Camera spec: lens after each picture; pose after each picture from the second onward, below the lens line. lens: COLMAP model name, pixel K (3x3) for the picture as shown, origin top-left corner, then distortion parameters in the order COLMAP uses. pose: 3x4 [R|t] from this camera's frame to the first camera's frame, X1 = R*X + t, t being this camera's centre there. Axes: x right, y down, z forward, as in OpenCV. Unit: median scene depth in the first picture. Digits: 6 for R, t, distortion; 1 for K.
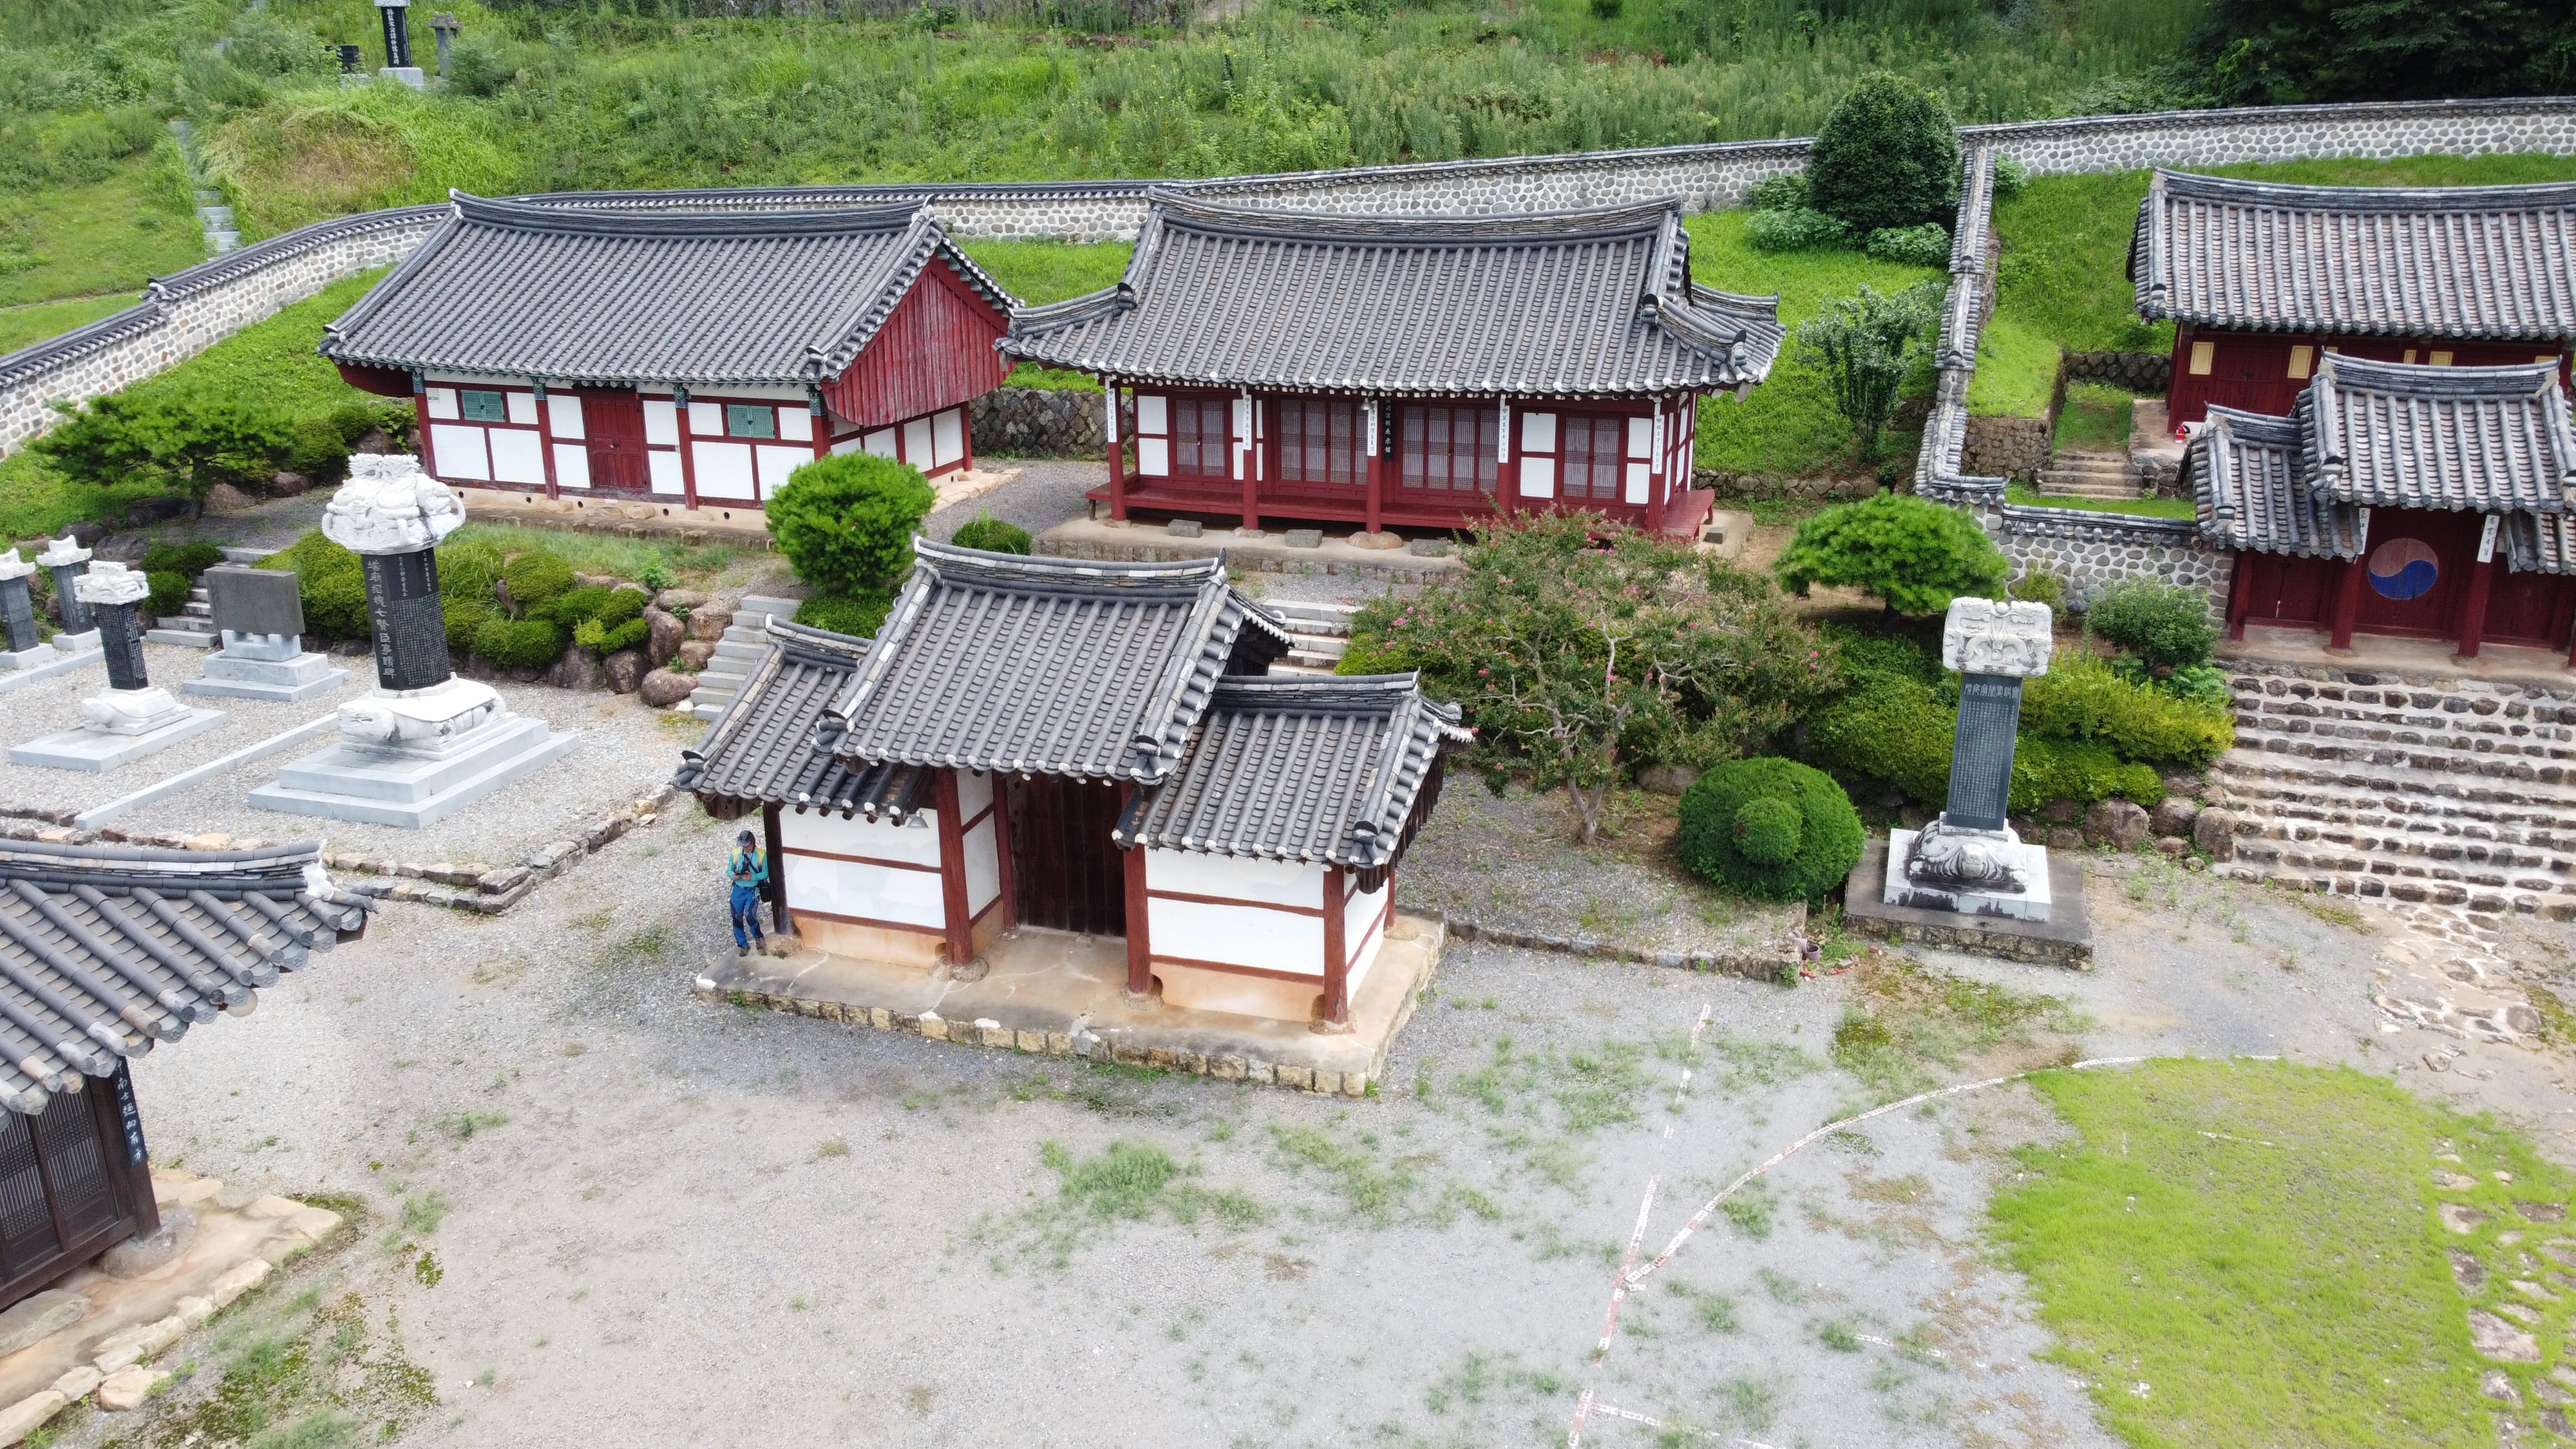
lens RADIAL K [[1952.6, 0, 1272.0], [0, 1952.6, 716.4], [0, 0, 1]] dist [-0.017574, 0.006309]
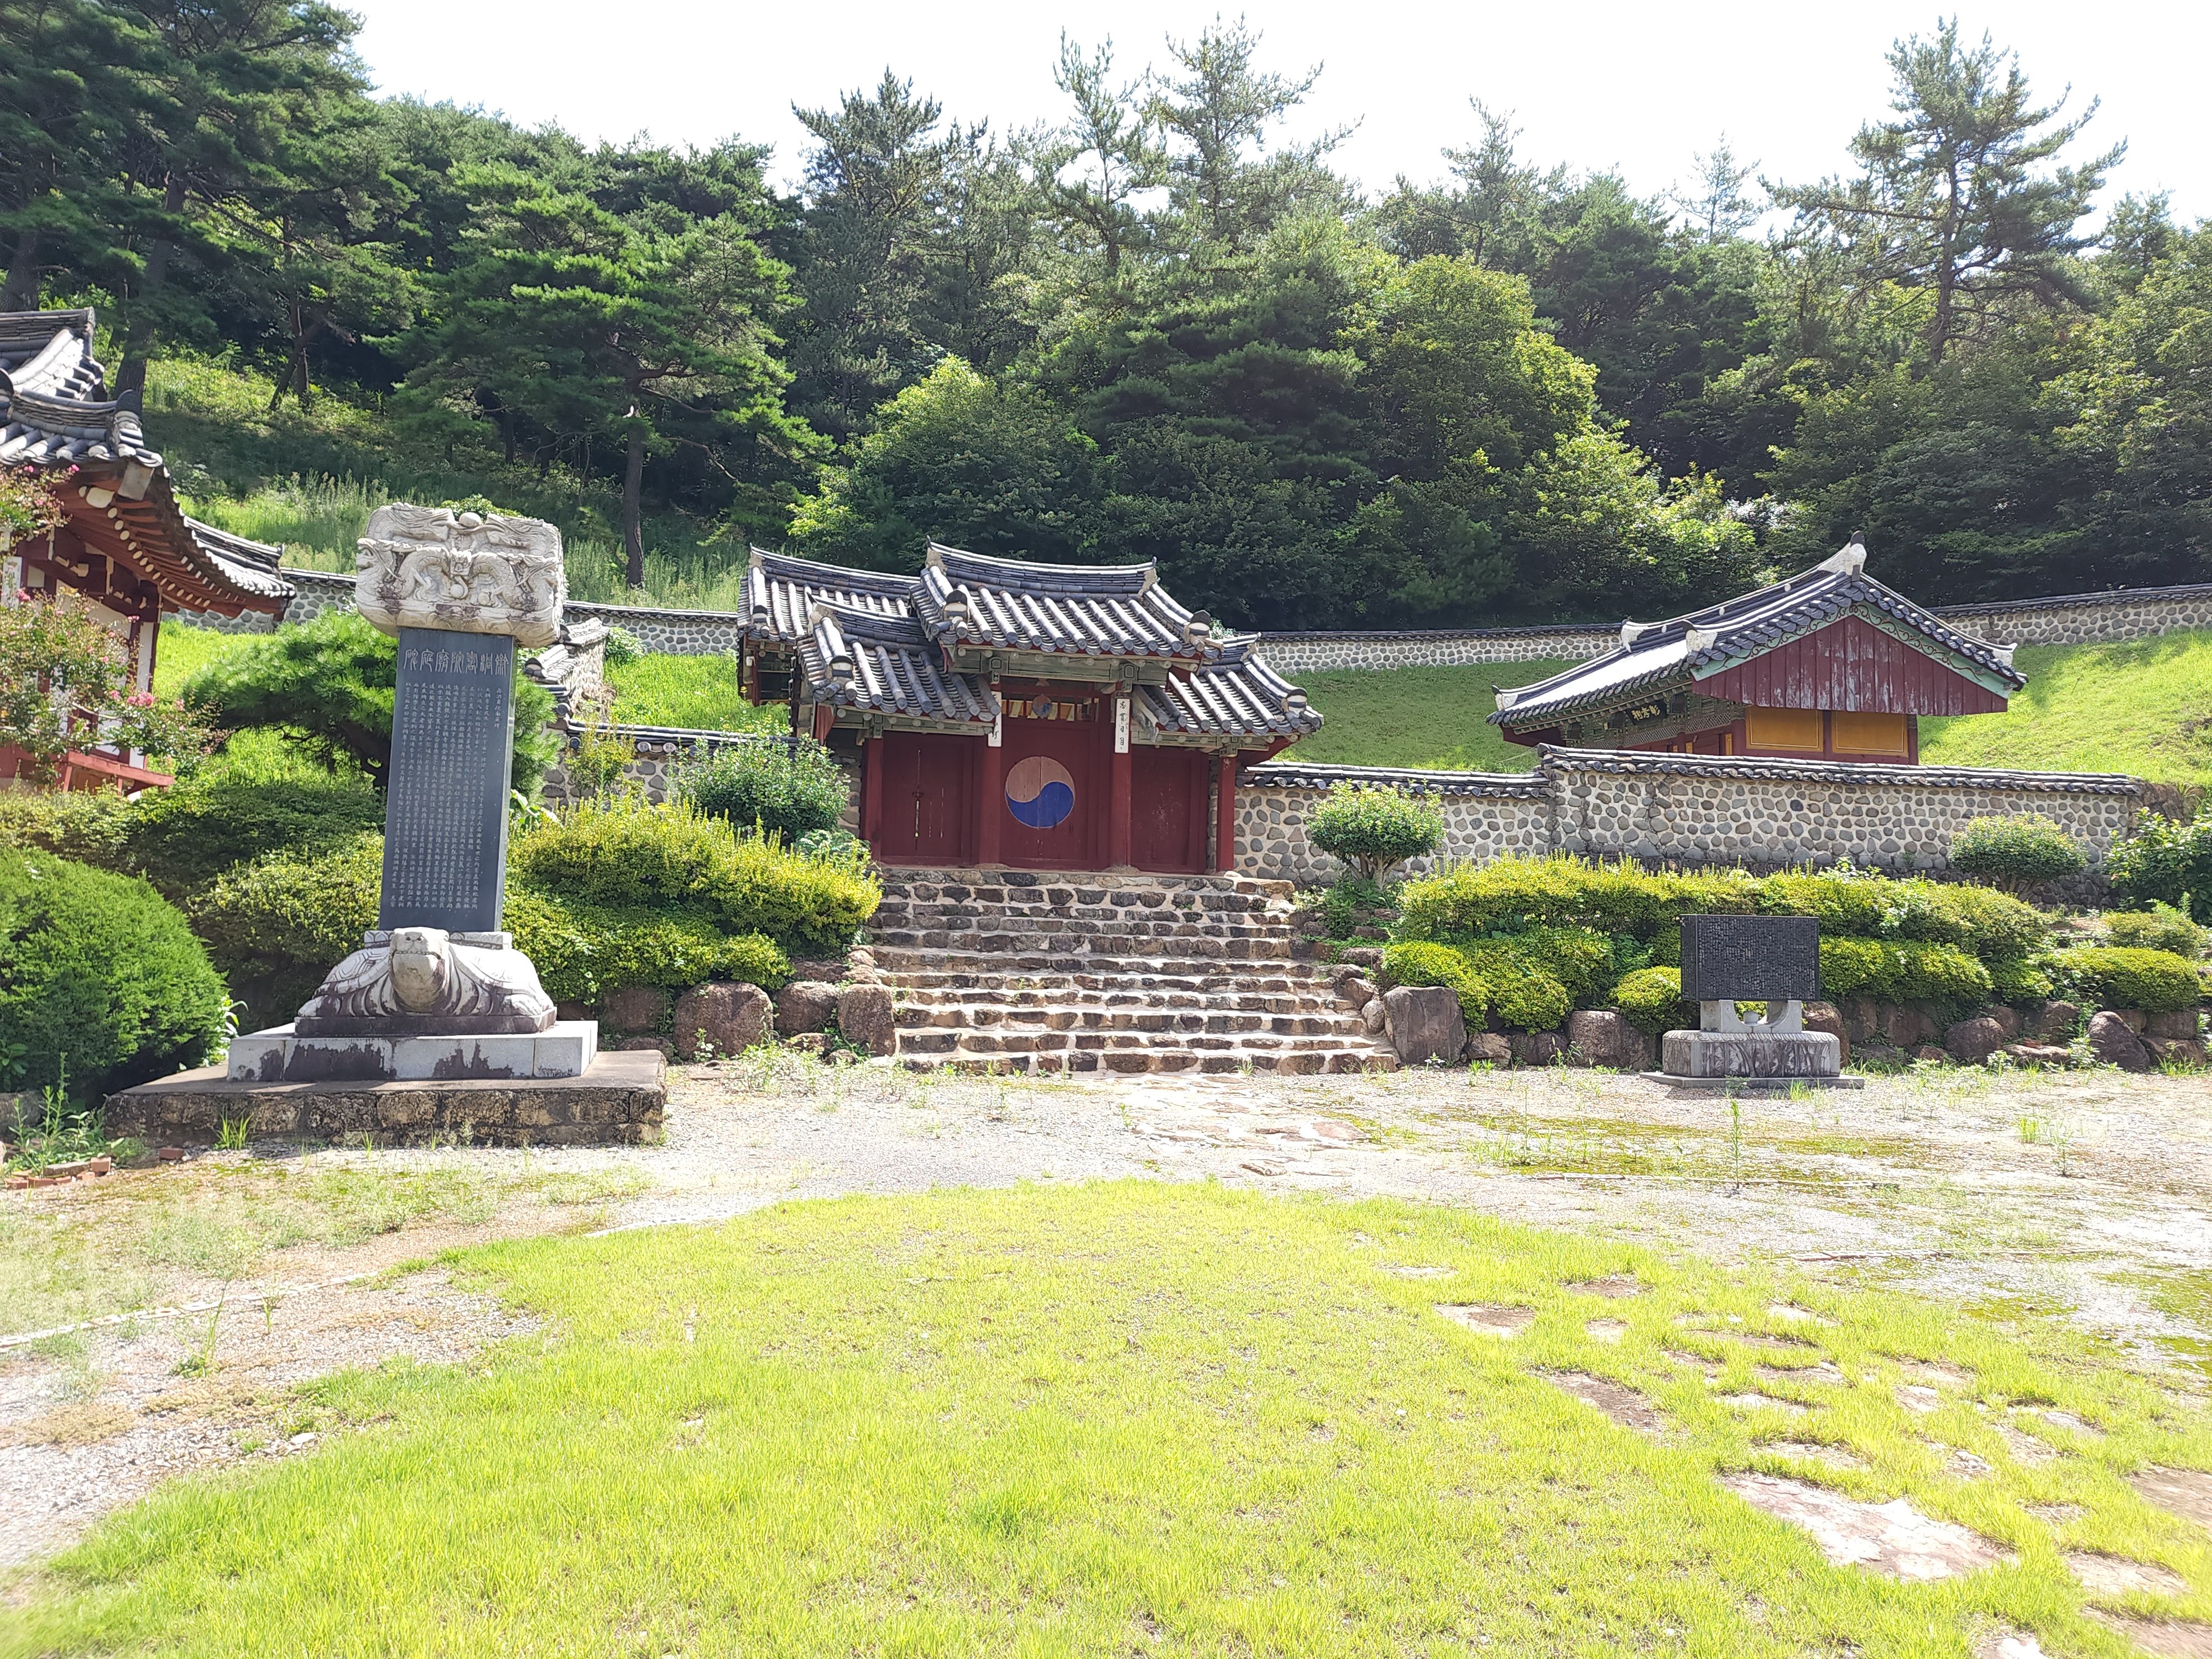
lens RADIAL K [[1477.4, 0, 1146.9], [0, 1477.4, 805.9], [0, 0, 1]] dist [0.062294, -0.048389]
pose [[0.803509, 0.070420, 0.591113, 0.239007], [0.167047, 0.926409, -0.337434, 0.168490], [-0.571374, 0.369875, 0.732614, 0.509608]]
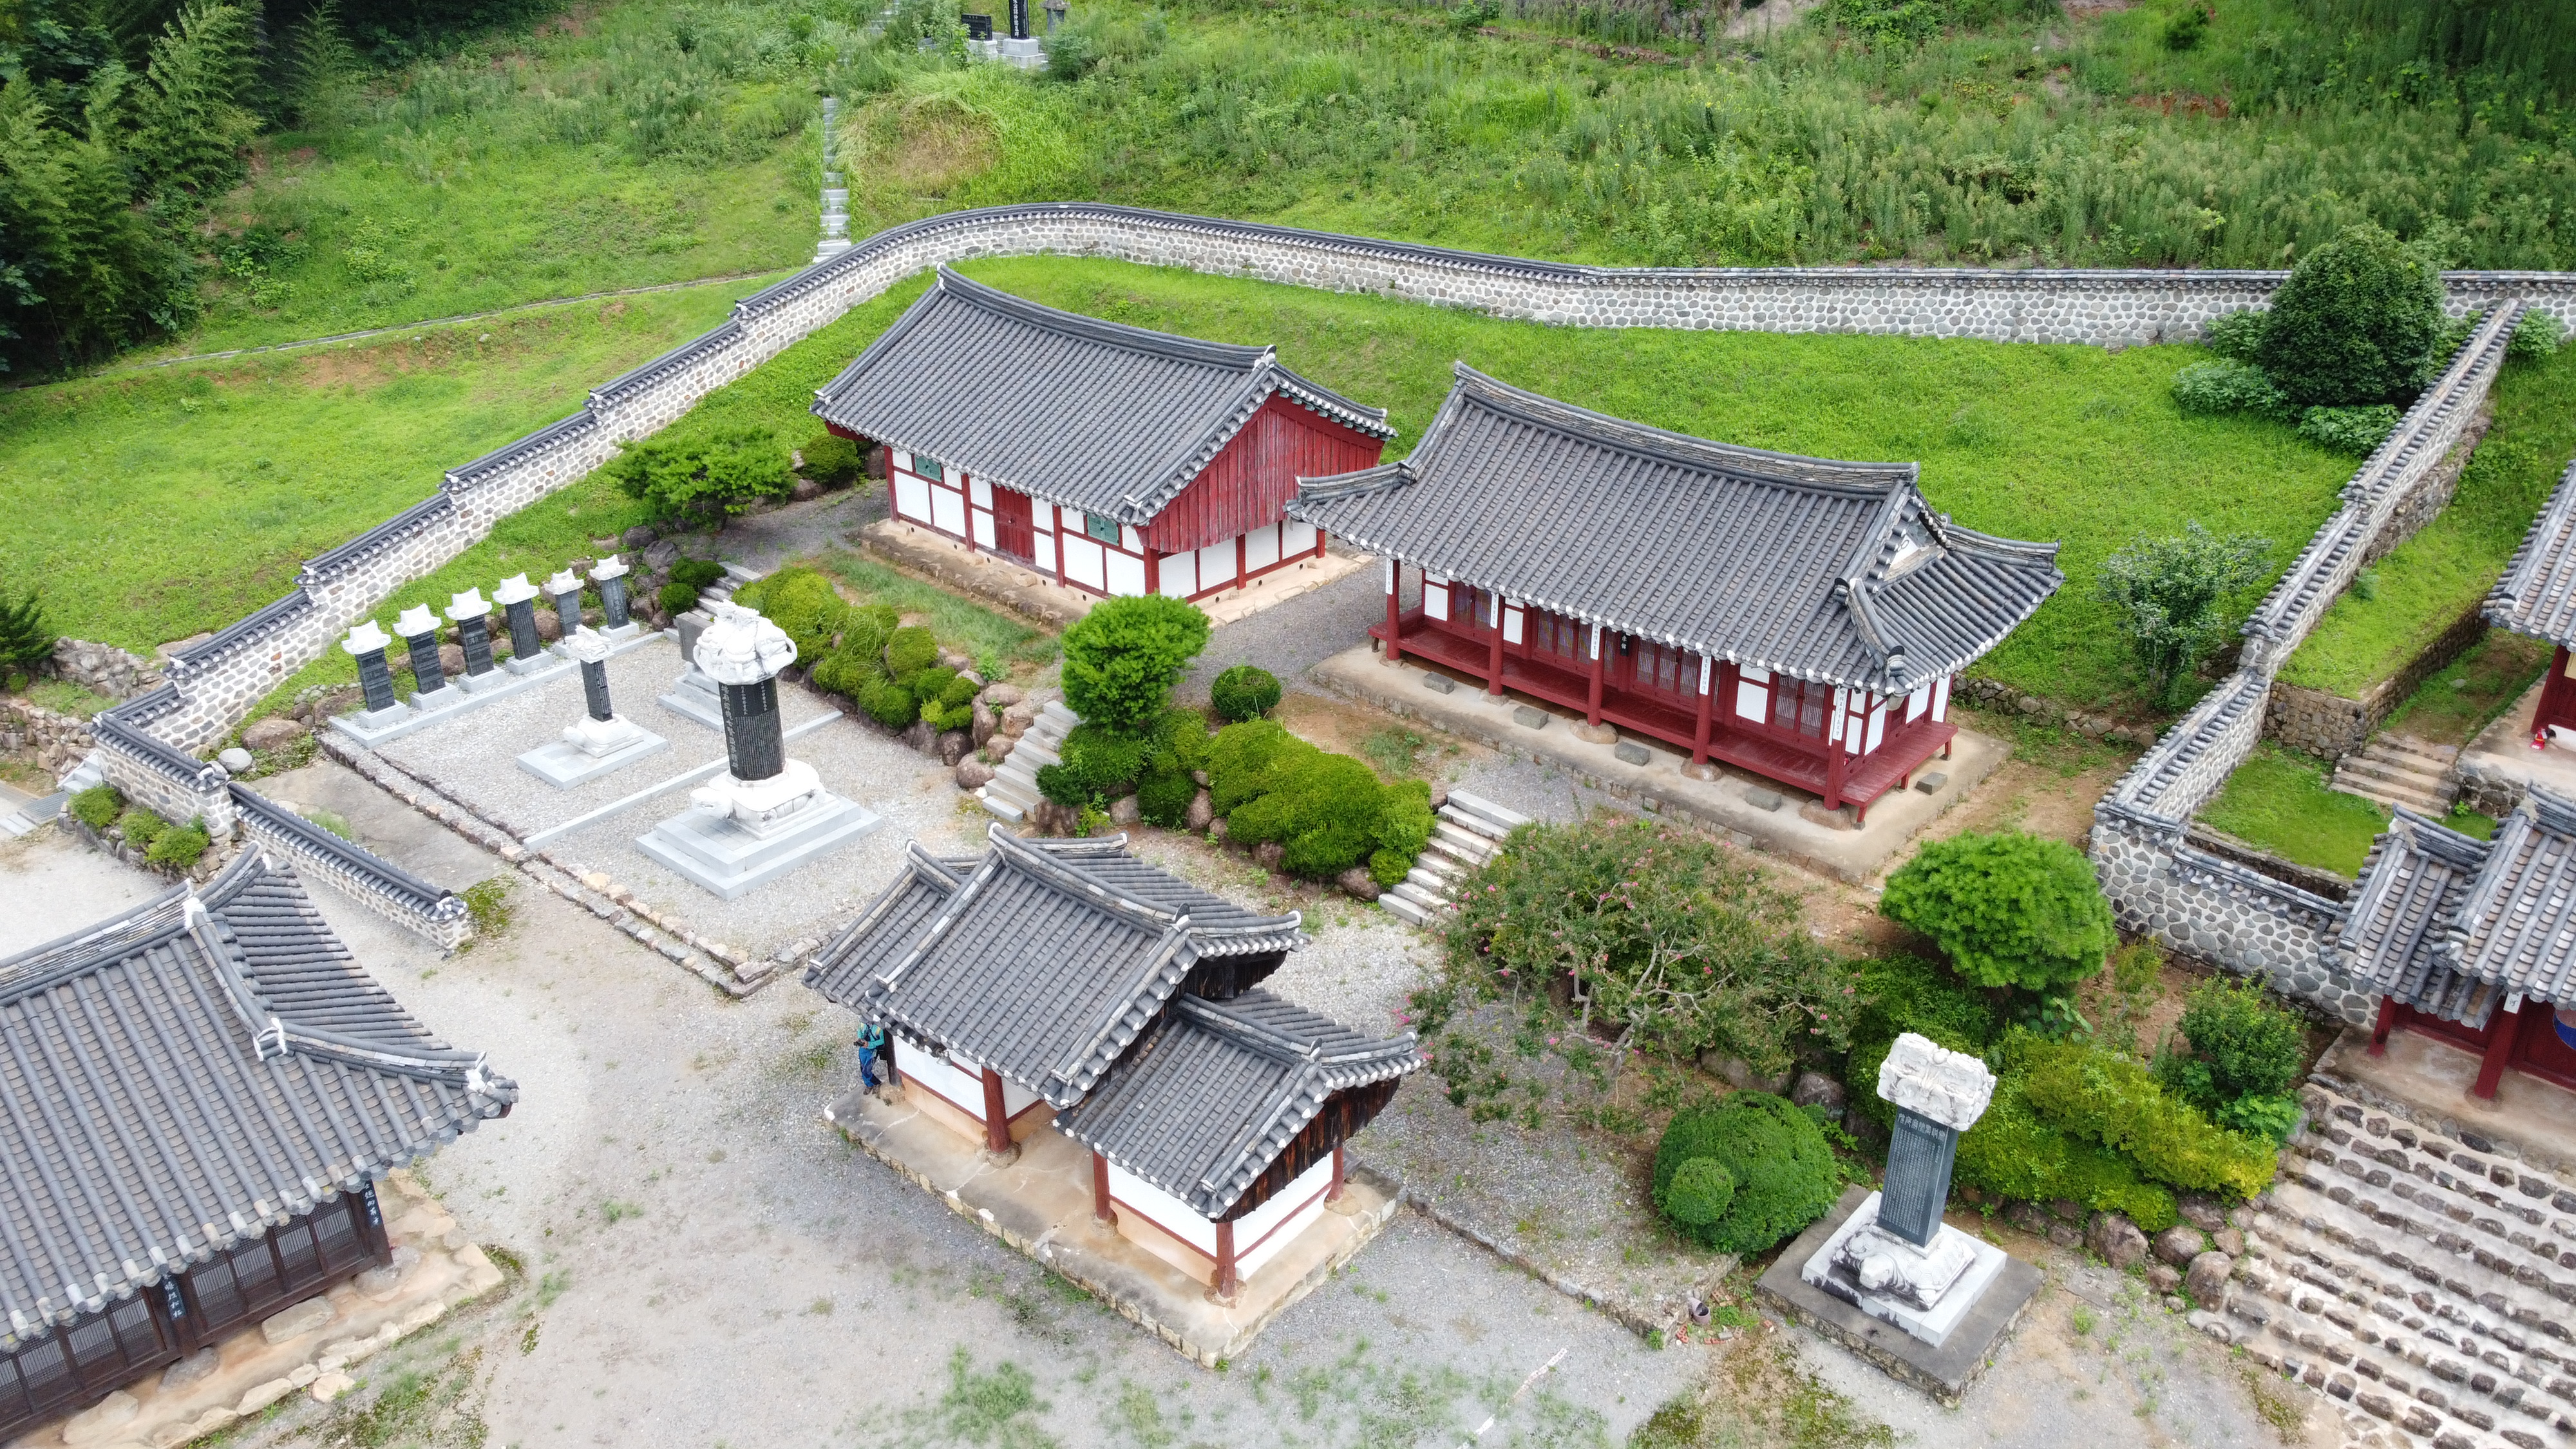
lens RADIAL K [[1952.6, 0, 1299.5], [0, 1952.6, 708.5], [0, 0, 1]] dist [-0.017574, 0.006309]
pose [[0.918016, 0.174556, -0.356058, 0.337350], [-0.121757, 0.978608, 0.165834, -0.310417], [0.377389, -0.108885, 0.919631, -0.050199]]
